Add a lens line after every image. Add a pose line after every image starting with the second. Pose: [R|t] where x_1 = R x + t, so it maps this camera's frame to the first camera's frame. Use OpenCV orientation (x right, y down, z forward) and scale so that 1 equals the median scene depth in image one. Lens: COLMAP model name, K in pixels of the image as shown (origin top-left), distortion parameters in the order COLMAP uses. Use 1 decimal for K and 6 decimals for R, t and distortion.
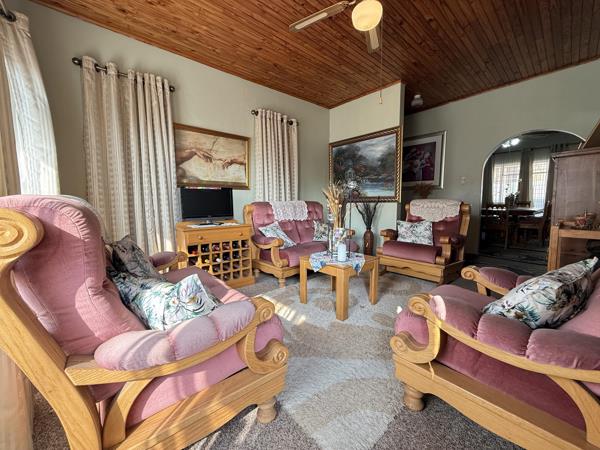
lens RADIAL K [[240.6, 0, 299.0], [0, 240.6, 225.1], [0, 0, 1]] dist [-0.000376, -0.000138]
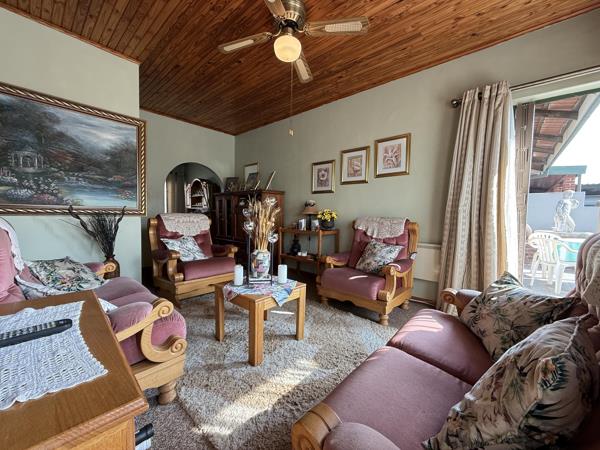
lens RADIAL K [[240.6, 0, 299.0], [0, 240.6, 225.1], [0, 0, 1]] dist [-0.000376, -0.000138]
pose [[-0.131697, -0.039467, 0.990504, -0.431560], [0.073876, 0.996038, 0.049510, -0.067279], [-0.988533, 0.079695, -0.128259, 0.599375]]
